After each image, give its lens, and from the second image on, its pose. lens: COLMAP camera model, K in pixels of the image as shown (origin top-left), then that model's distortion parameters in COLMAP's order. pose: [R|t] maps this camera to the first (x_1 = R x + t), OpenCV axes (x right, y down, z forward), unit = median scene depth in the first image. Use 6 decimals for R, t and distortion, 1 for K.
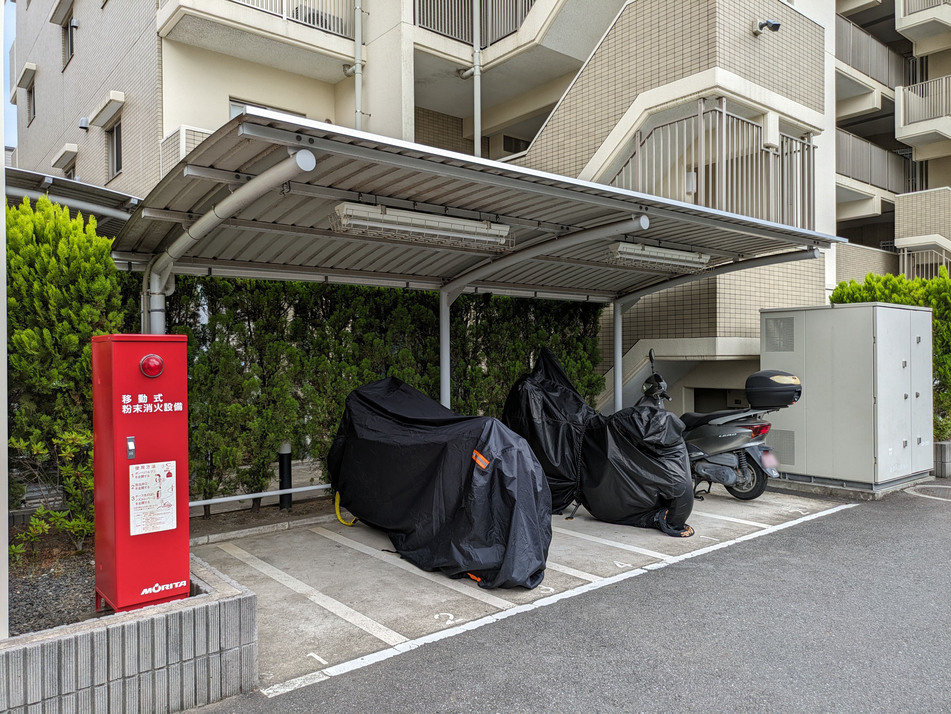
lens RADIAL K [[701.3, 0, 475.7], [0, 701.3, 356.4], [0, 0, 1]] dist [0.048238, -0.047541]
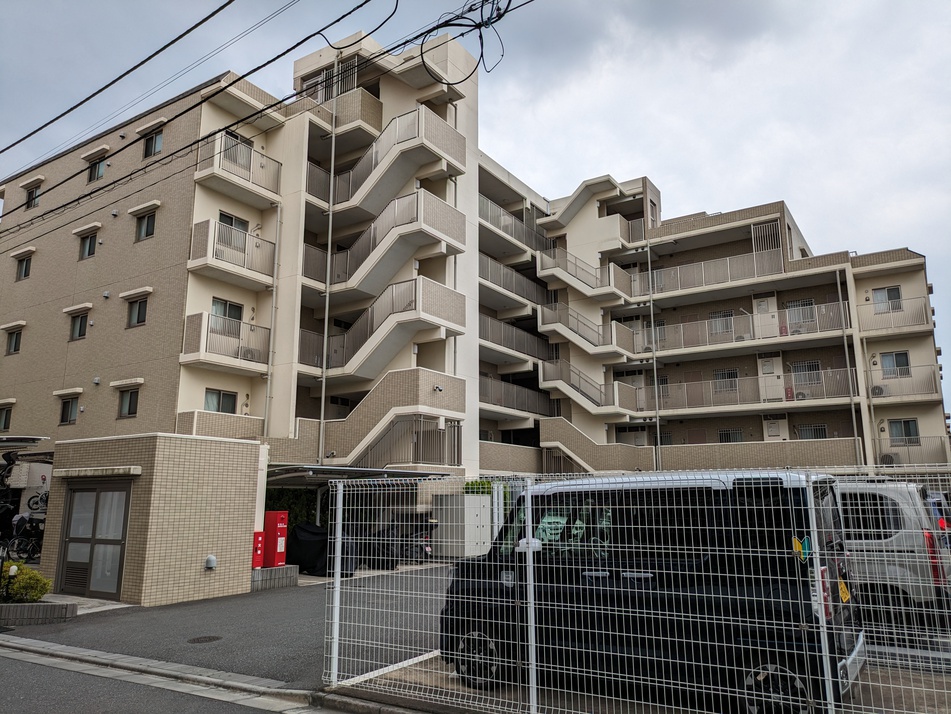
lens RADIAL K [[701.3, 0, 479.1], [0, 701.3, 353.7], [0, 0, 1]] dist [0.048238, -0.047541]
pose [[0.952951, 0.066047, 0.295843, -0.258909], [-0.004048, 0.978660, -0.205447, -0.039742], [-0.303098, 0.194583, 0.932882, -1.654892]]
